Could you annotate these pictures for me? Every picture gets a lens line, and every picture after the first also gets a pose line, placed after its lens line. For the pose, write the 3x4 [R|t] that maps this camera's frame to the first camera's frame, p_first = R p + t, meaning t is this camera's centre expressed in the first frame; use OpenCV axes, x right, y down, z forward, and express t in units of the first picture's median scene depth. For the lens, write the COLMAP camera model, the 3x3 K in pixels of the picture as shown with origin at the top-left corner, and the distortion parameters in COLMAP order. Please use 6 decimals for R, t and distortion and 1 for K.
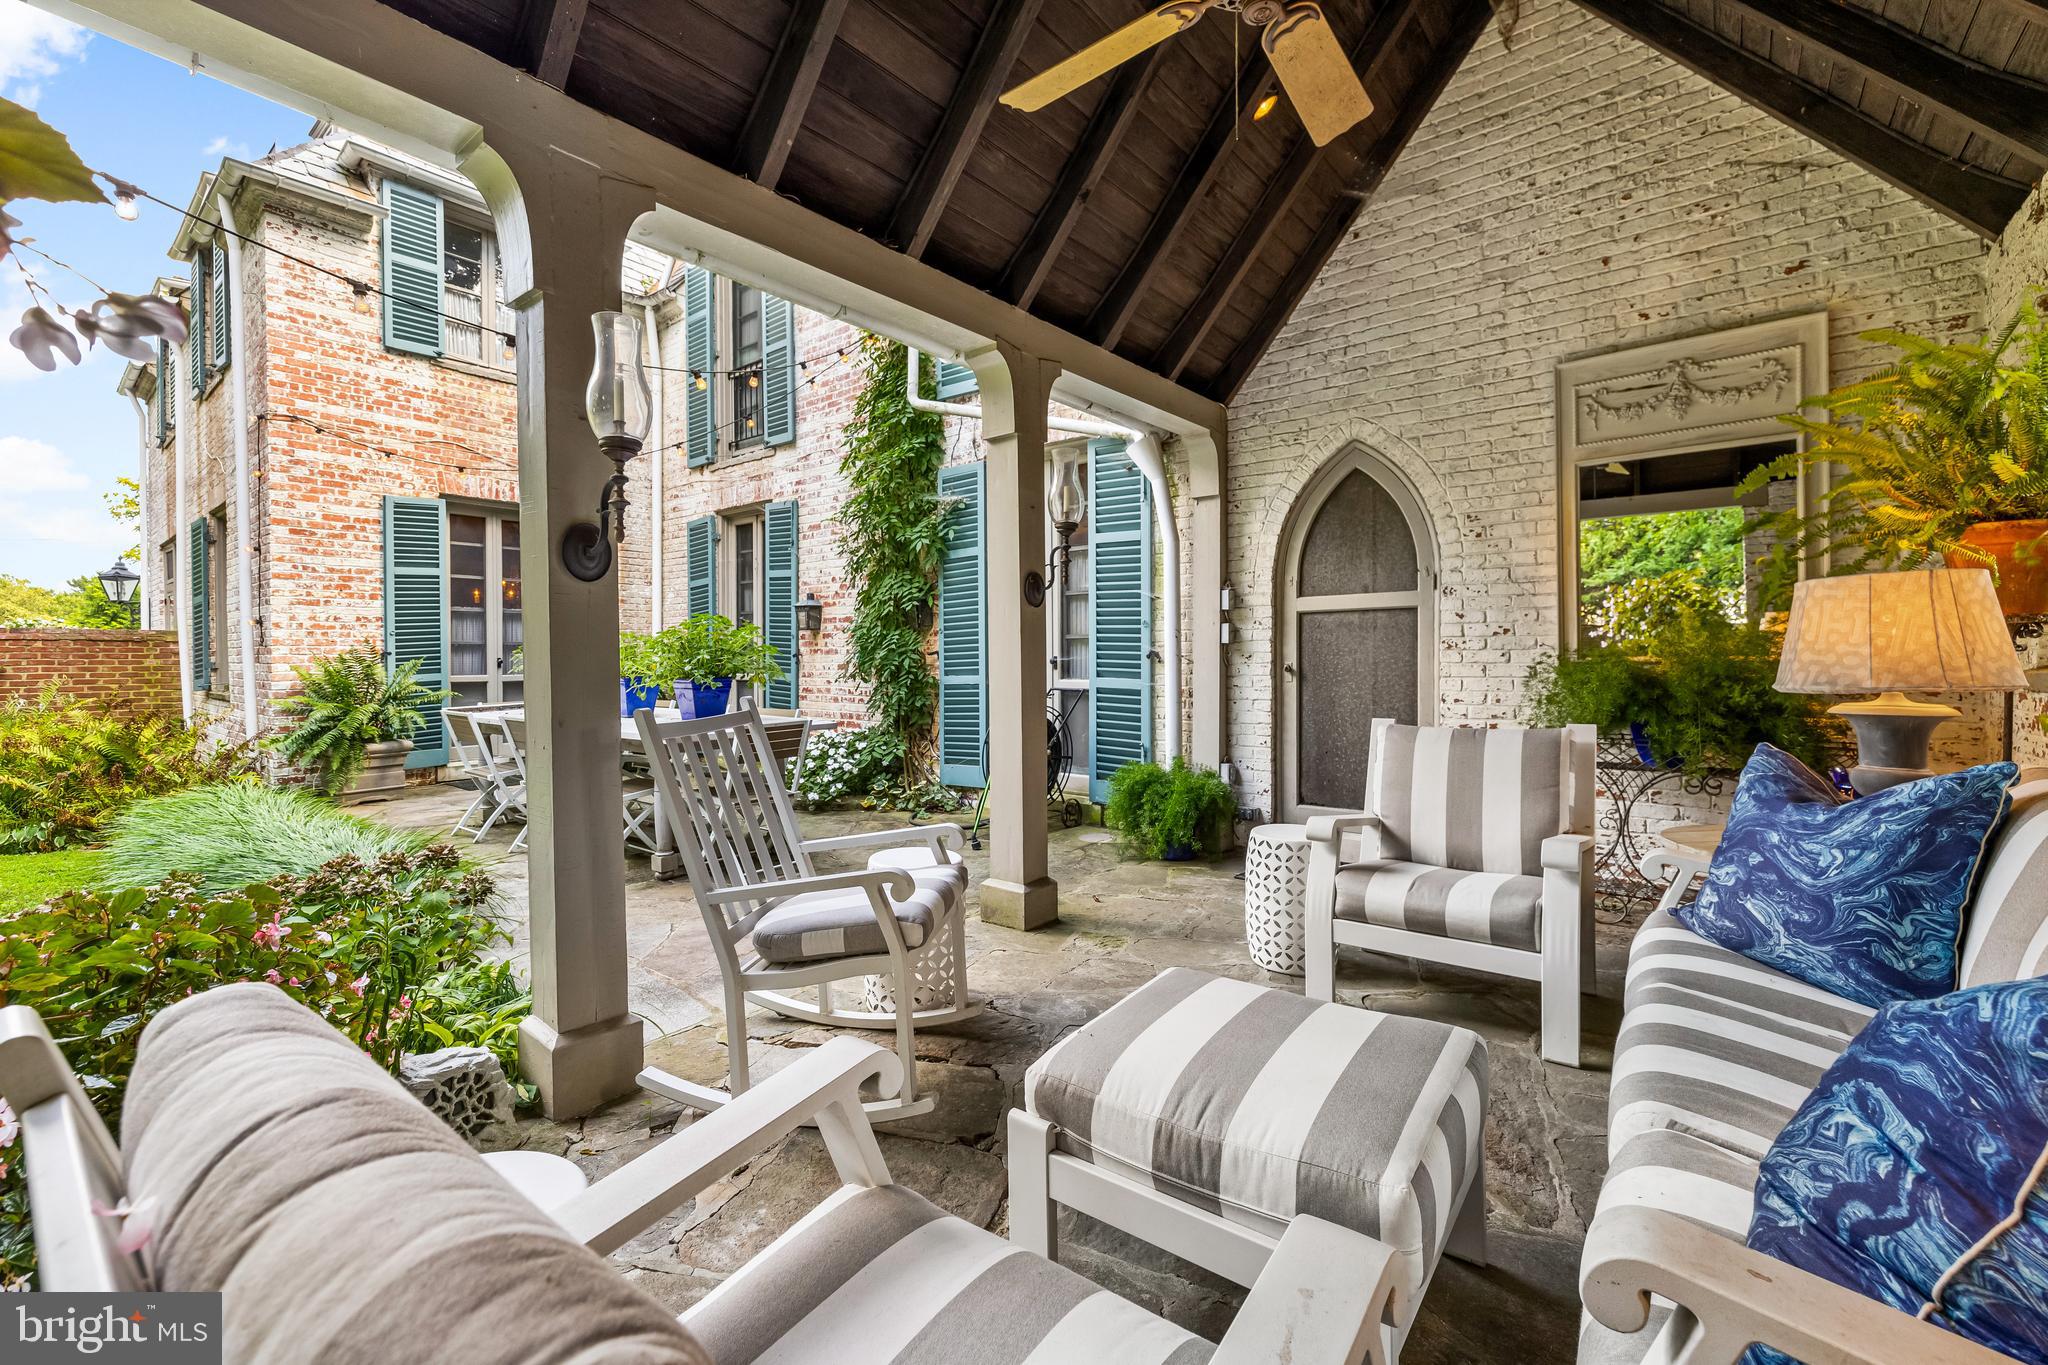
lens RADIAL K [[859.0, 0, 1015.1], [0, 859.0, 660.2], [0, 0, 1]] dist [0.002353, 0.000490]
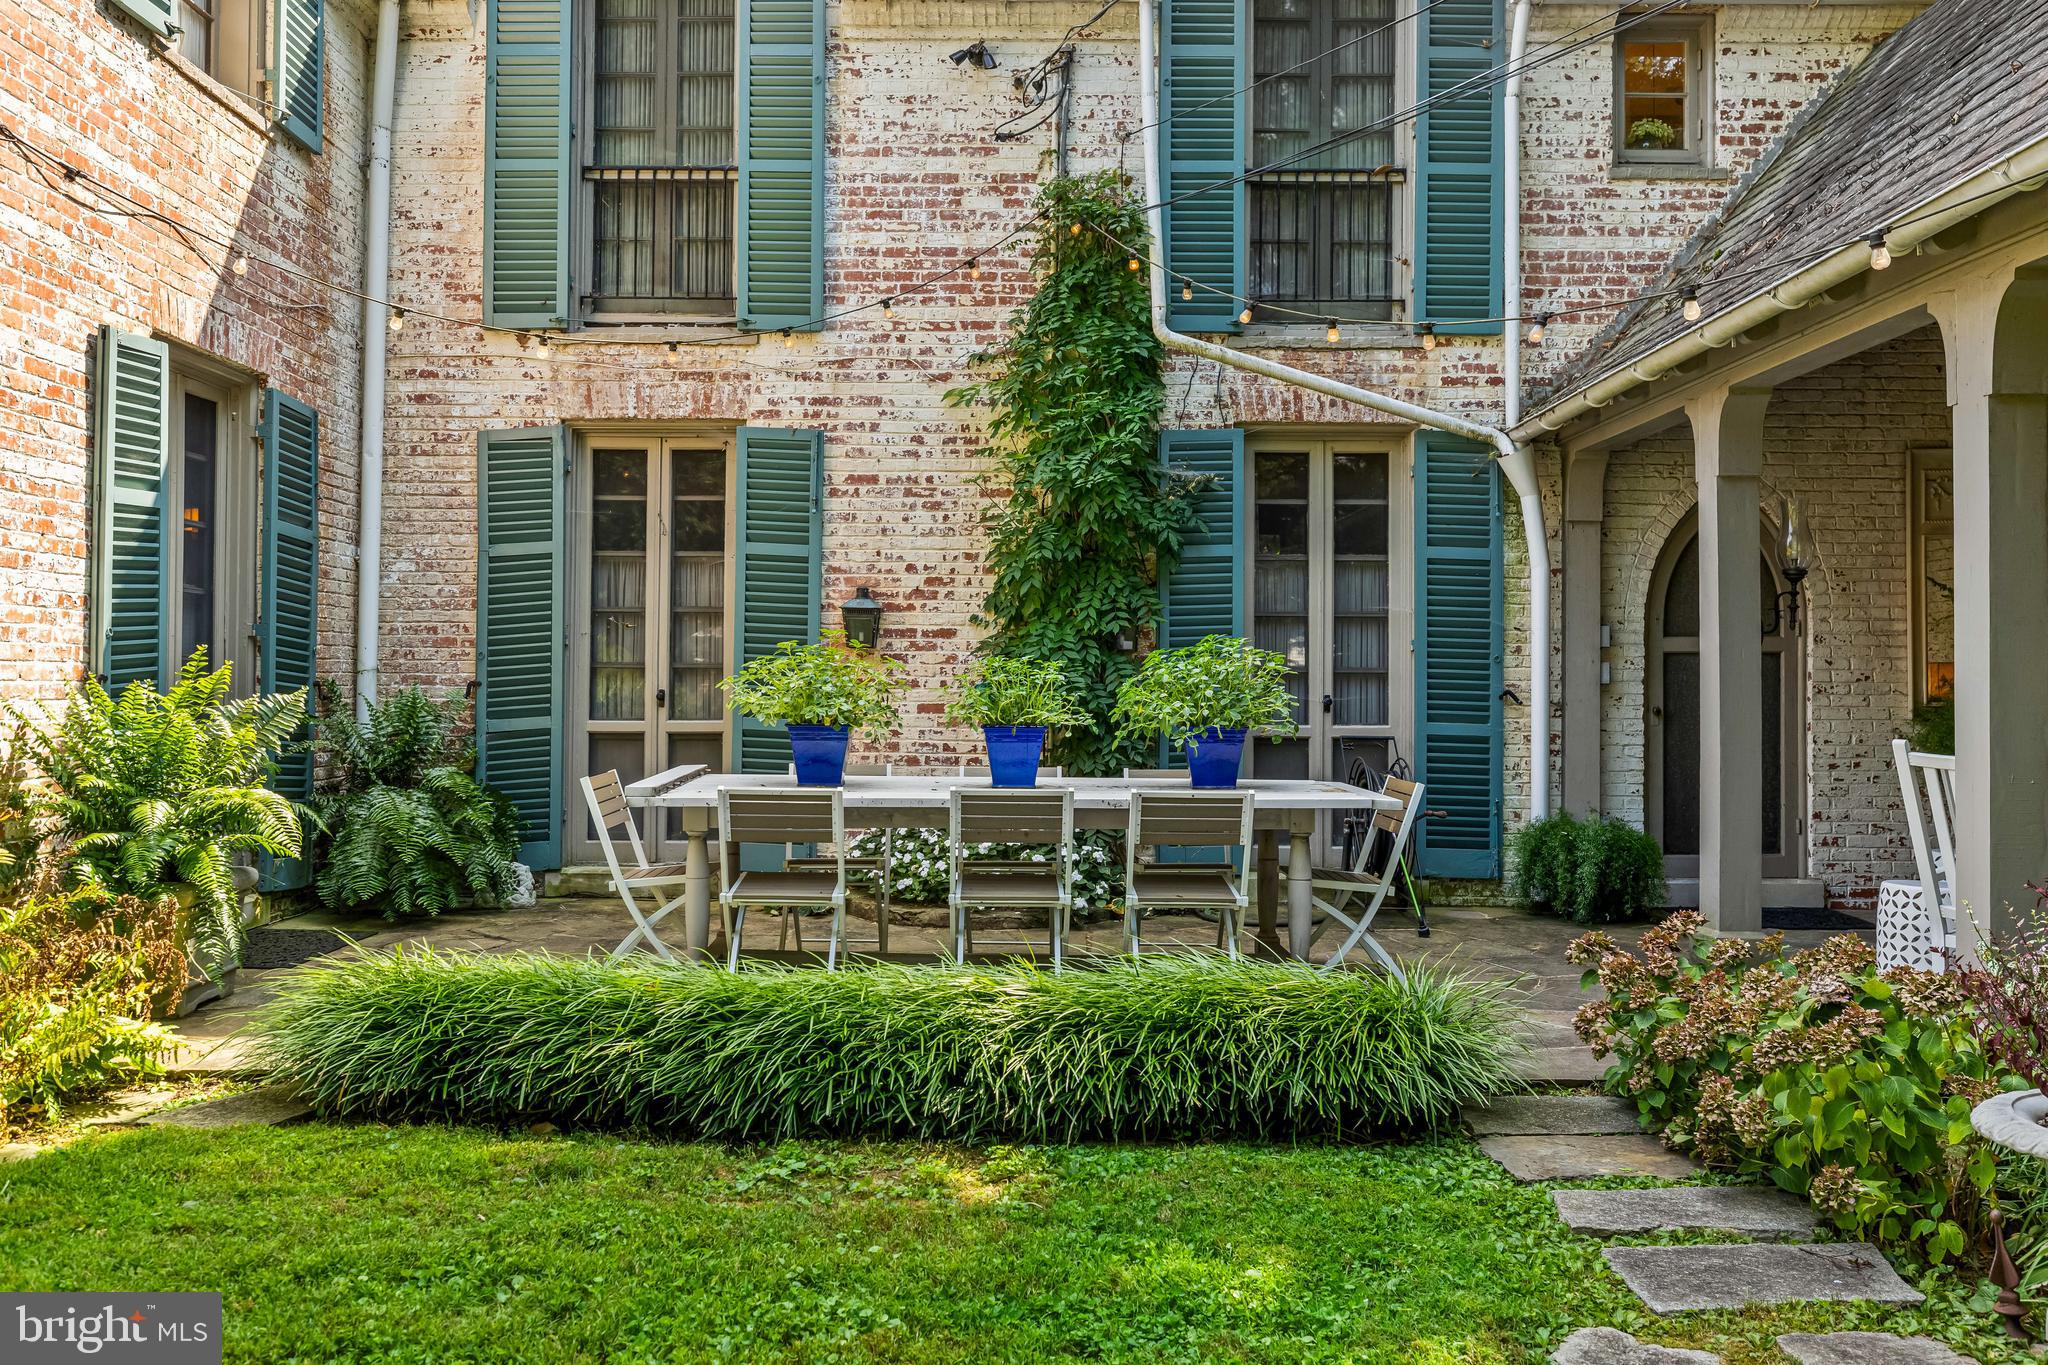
lens RADIAL K [[1581.0, 0, 1009.0], [0, 1581.0, 663.9], [0, 0, 1]] dist [-0.006405, 0.006931]
pose [[0.776056, 0.017885, 0.630410, -1.001943], [-0.006919, 0.999779, -0.019847, -0.002506], [-0.630626, 0.011041, 0.776009, 0.073761]]
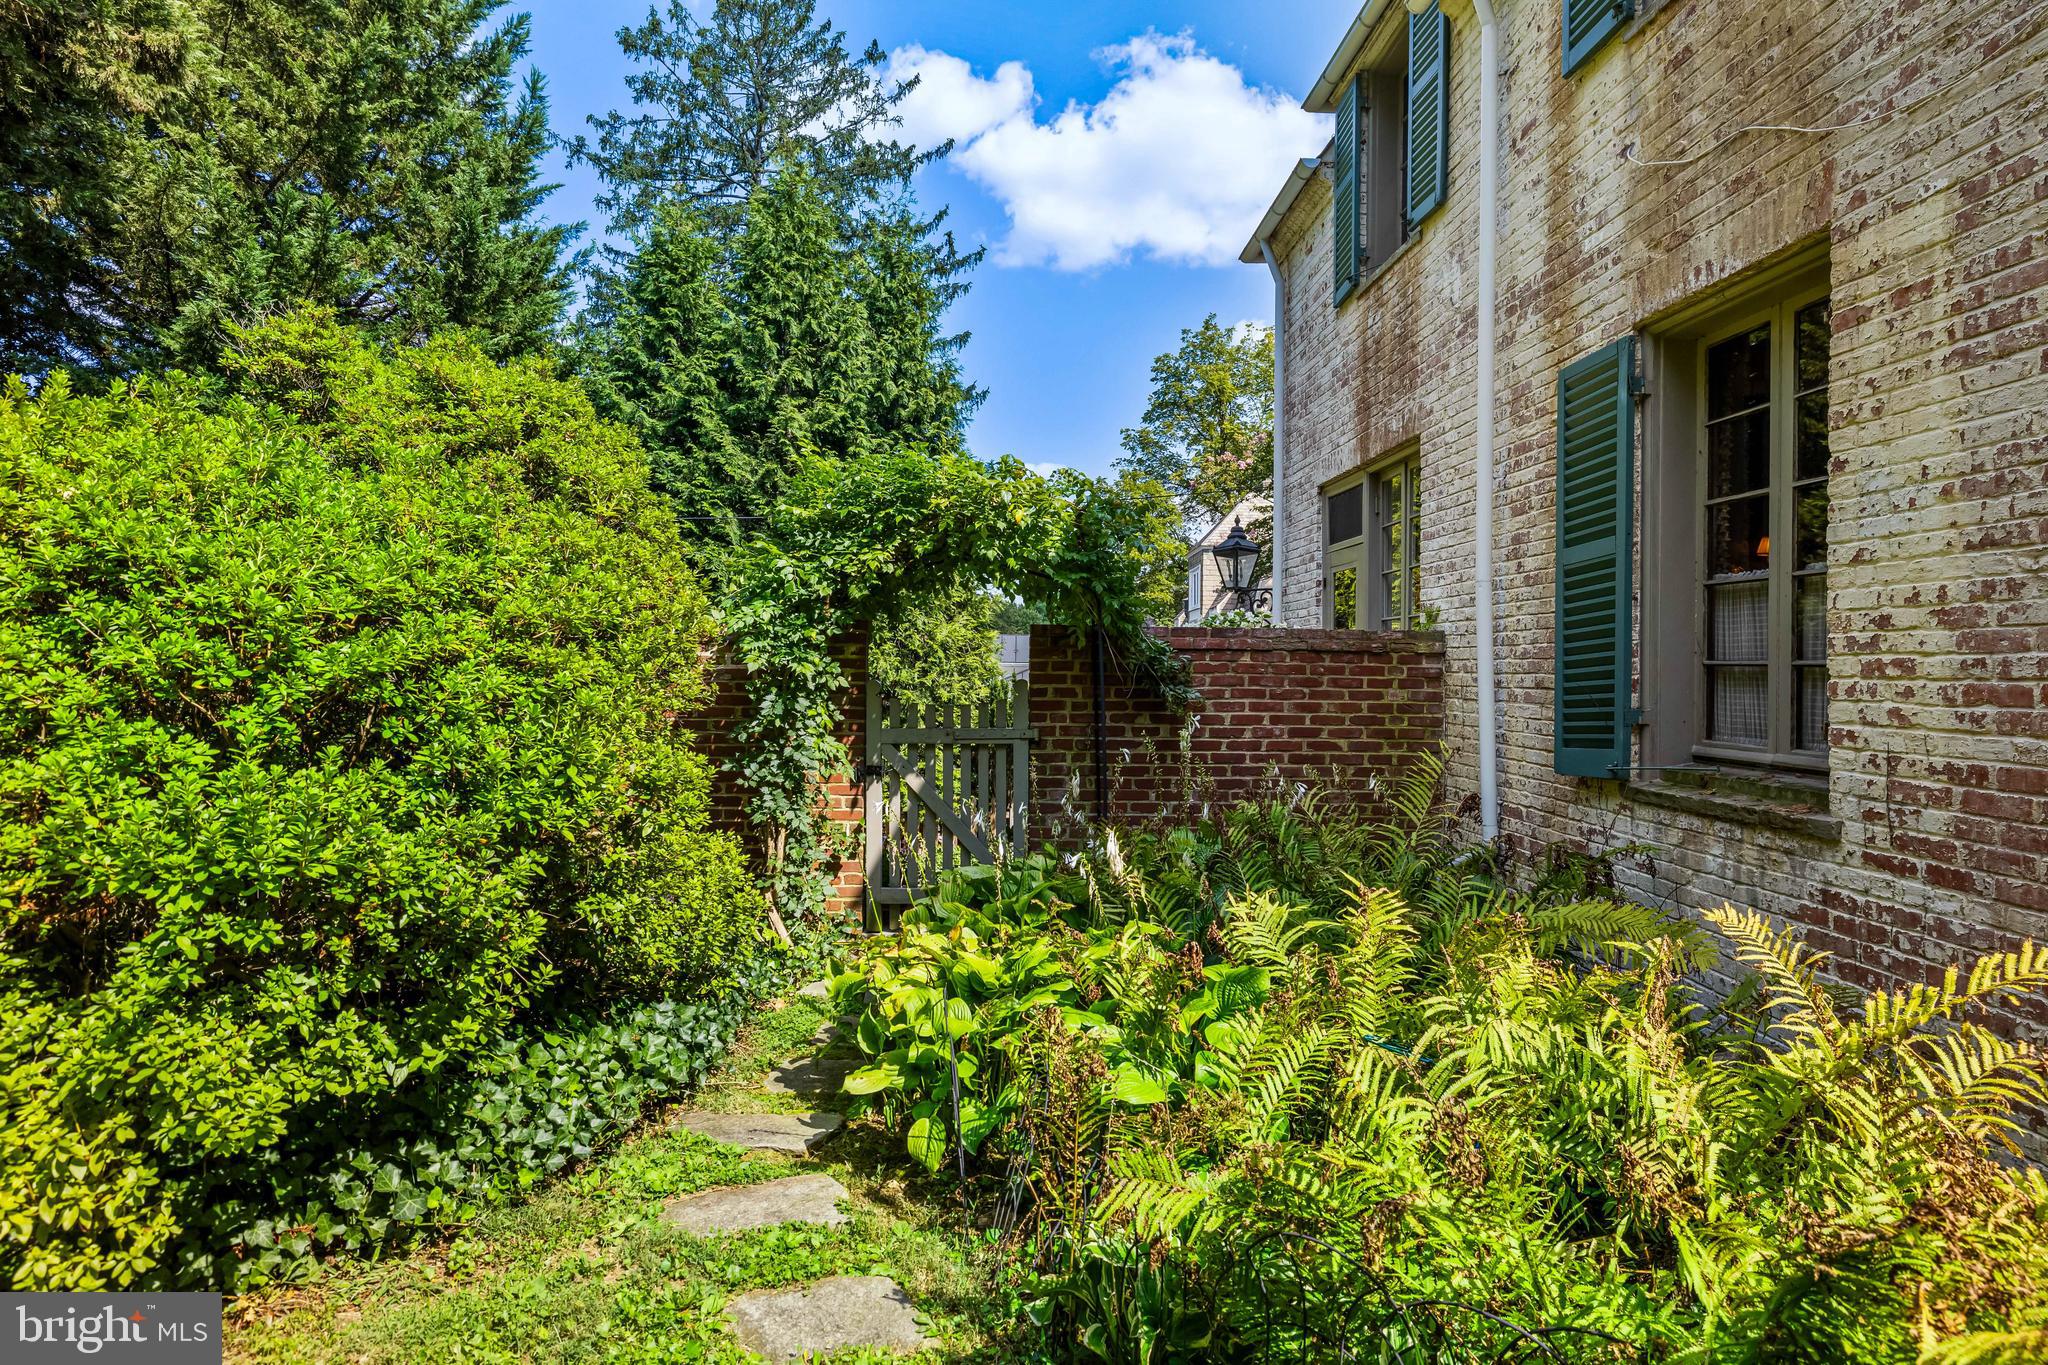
lens RADIAL K [[1115.7, 0, 1025.8], [0, 1115.7, 669.1], [0, 0, 1]] dist [-0.001500, -0.000263]
pose [[0.682446, 0.012373, -0.730831, -1.013668], [-0.017379, 0.999849, 0.000700, -0.014313], [0.730730, 0.012224, 0.682558, 0.611469]]
